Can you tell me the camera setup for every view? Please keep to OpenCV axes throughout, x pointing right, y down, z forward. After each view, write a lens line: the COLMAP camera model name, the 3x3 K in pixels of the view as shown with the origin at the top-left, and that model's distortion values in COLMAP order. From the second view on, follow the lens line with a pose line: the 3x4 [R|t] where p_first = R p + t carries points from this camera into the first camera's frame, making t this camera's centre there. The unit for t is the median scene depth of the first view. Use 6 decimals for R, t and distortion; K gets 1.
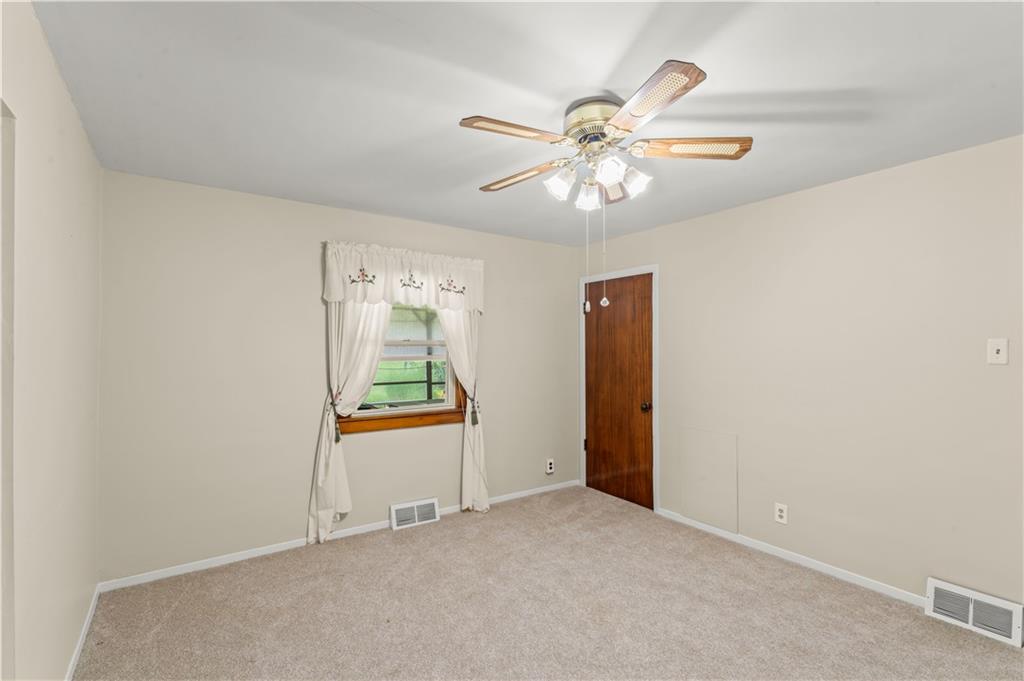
lens RADIAL K [[469.6, 0, 508.9], [0, 469.6, 343.0], [0, 0, 1]] dist [0.000369, -0.000116]
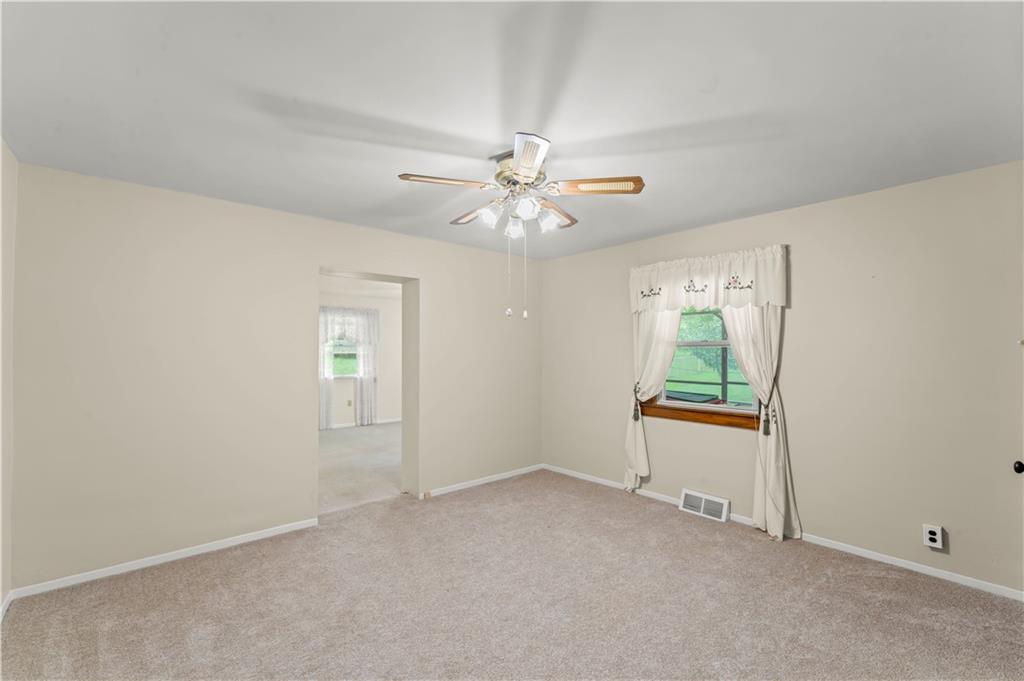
lens RADIAL K [[449.6, 0, 508.6], [0, 449.6, 343.3], [0, 0, 1]] dist [0.001400, 0.000204]
pose [[0.101565, -0.017773, -0.994670, 0.773144], [0.011845, 0.999791, -0.016655, 0.011450], [0.994758, -0.010090, 0.101754, 0.469985]]
